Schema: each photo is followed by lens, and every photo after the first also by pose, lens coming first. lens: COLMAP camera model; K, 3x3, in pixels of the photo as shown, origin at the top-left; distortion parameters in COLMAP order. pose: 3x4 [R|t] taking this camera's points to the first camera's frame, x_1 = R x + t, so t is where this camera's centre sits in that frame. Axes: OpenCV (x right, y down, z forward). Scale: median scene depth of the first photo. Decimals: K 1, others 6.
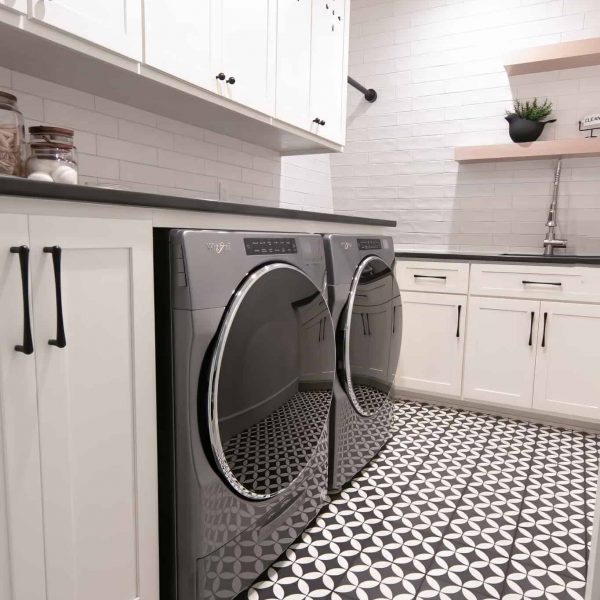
lens RADIAL K [[488.3, 0, 300.0], [0, 488.3, 300.0], [0, 0, 1]] dist [0.002879, -0.003031]
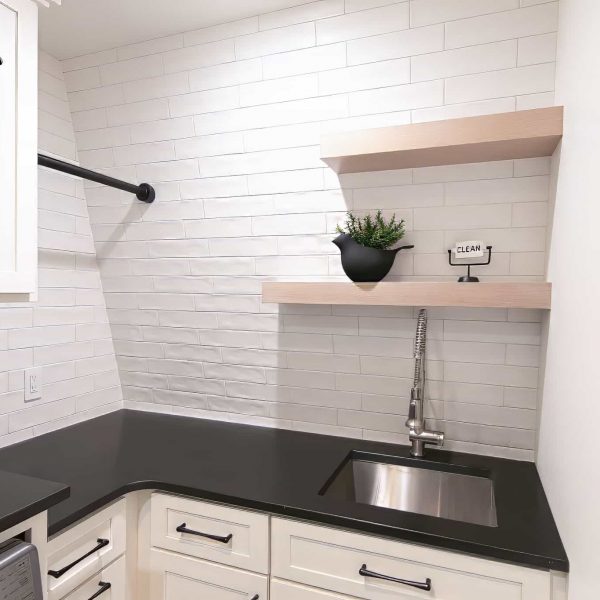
lens RADIAL K [[447.8, 0, 300.0], [0, 447.8, 300.0], [0, 0, 1]] dist [0.001876, -0.000203]
pose [[0.988725, -0.012156, 0.149246, 0.289942], [0.028406, 0.993828, -0.107234, -0.237405], [-0.147021, 0.110265, 0.982968, 0.462423]]
